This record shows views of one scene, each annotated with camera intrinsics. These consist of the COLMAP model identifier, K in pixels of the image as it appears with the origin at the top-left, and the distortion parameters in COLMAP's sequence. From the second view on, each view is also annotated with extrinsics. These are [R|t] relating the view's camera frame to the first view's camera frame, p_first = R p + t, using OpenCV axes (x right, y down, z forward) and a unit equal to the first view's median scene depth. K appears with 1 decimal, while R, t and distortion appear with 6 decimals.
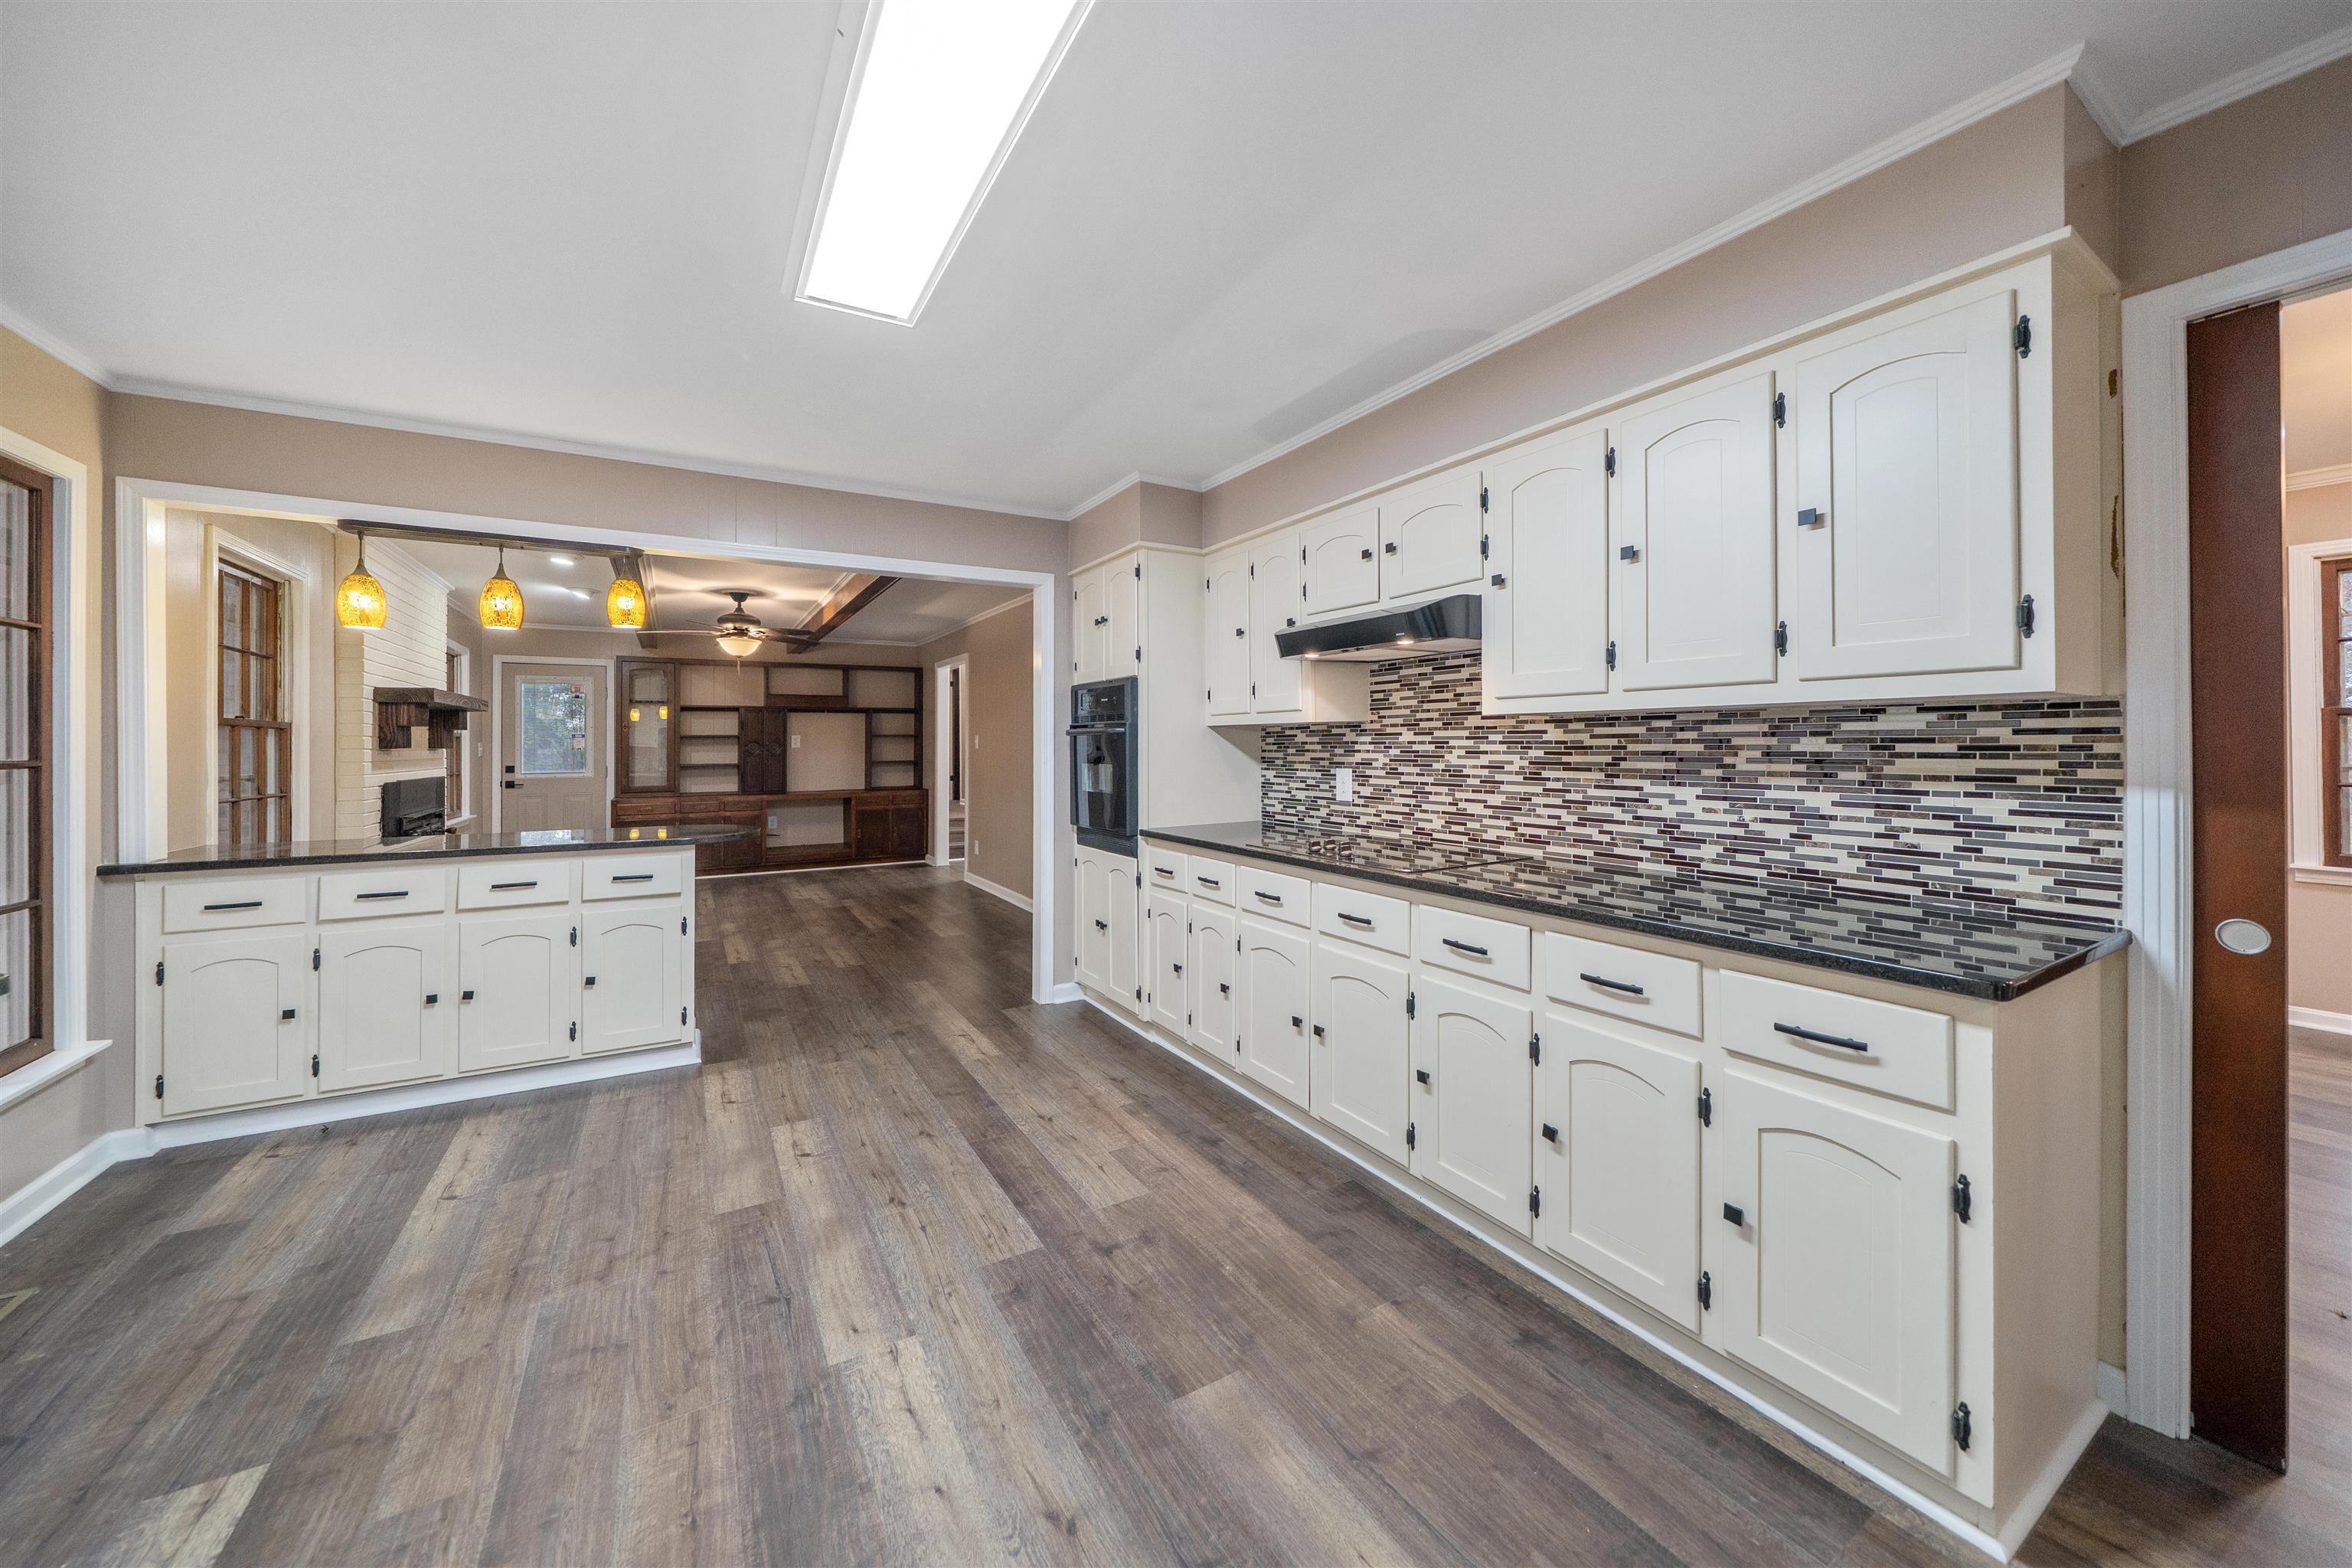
lens RADIAL K [[830.0, 0, 1161.2], [0, 830.0, 744.6], [0, 0, 1]] dist [-0.002886, -0.000533]
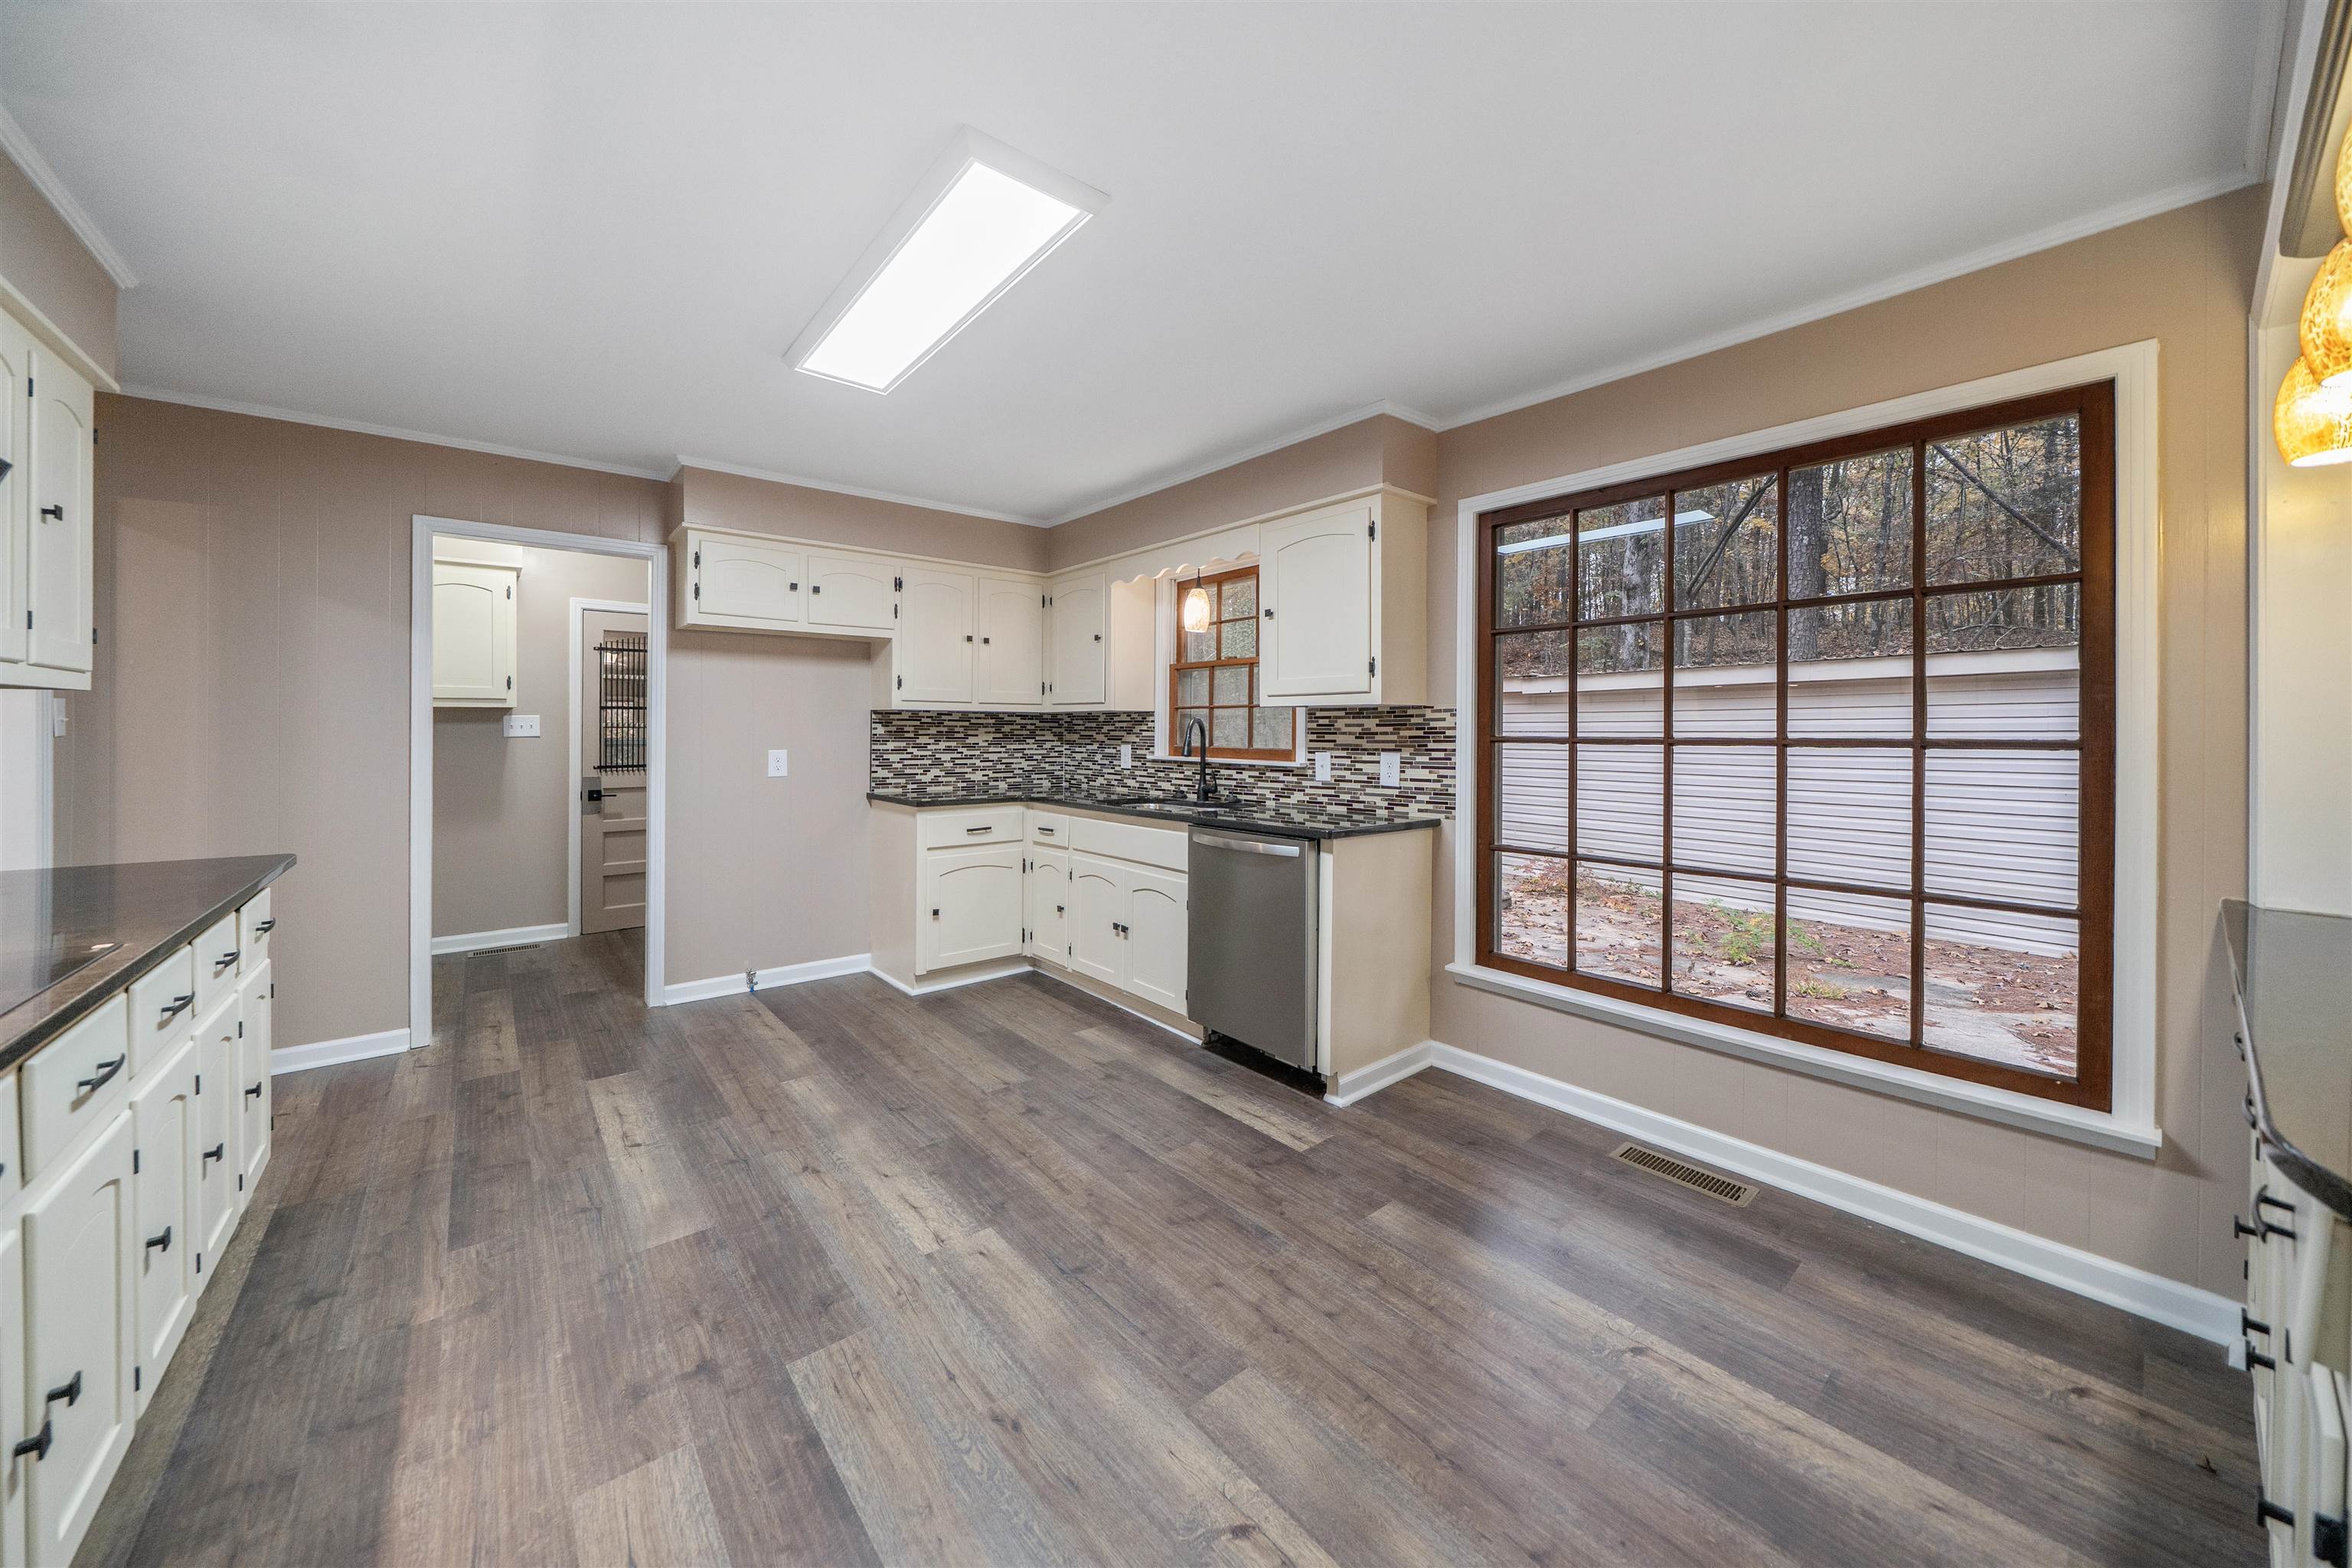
lens RADIAL K [[830.0, 0, 1146.6], [0, 830.0, 726.1], [0, 0, 1]] dist [-0.002886, -0.000533]
pose [[-0.989450, 0.002400, -0.144856, -0.373506], [0.002666, 0.999995, -0.001640, 0.004081], [0.144851, -0.002009, -0.989451, 1.856862]]
